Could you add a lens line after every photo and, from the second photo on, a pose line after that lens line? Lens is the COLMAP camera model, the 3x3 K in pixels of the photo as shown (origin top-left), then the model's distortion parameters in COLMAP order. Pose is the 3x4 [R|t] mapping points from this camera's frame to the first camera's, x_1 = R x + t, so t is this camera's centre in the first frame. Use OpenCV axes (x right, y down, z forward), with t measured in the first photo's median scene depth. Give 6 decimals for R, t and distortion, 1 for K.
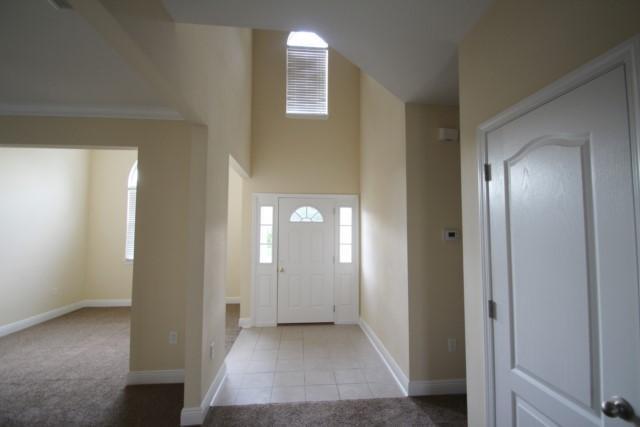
lens RADIAL K [[296.1, 0, 320.0], [0, 296.1, 213.5], [0, 0, 1]] dist [0.000949, 0.000007]
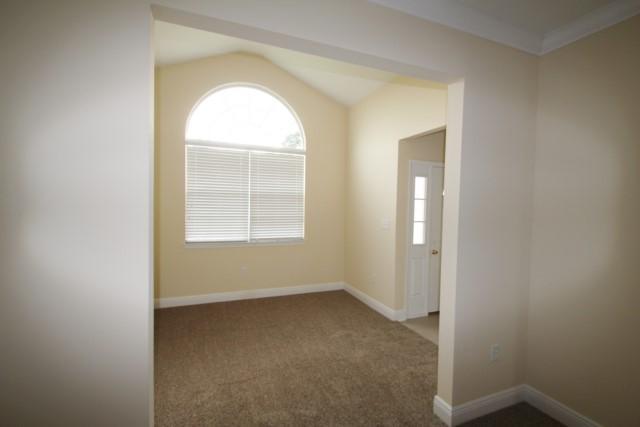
lens RADIAL K [[296.1, 0, 320.0], [0, 296.1, 213.5], [0, 0, 1]] dist [0.000949, 0.000007]
pose [[0.956630, 0.005796, 0.291248, -0.687174], [-0.034580, 0.994992, 0.093780, 0.010001], [-0.289246, -0.099784, 0.952040, 0.282294]]
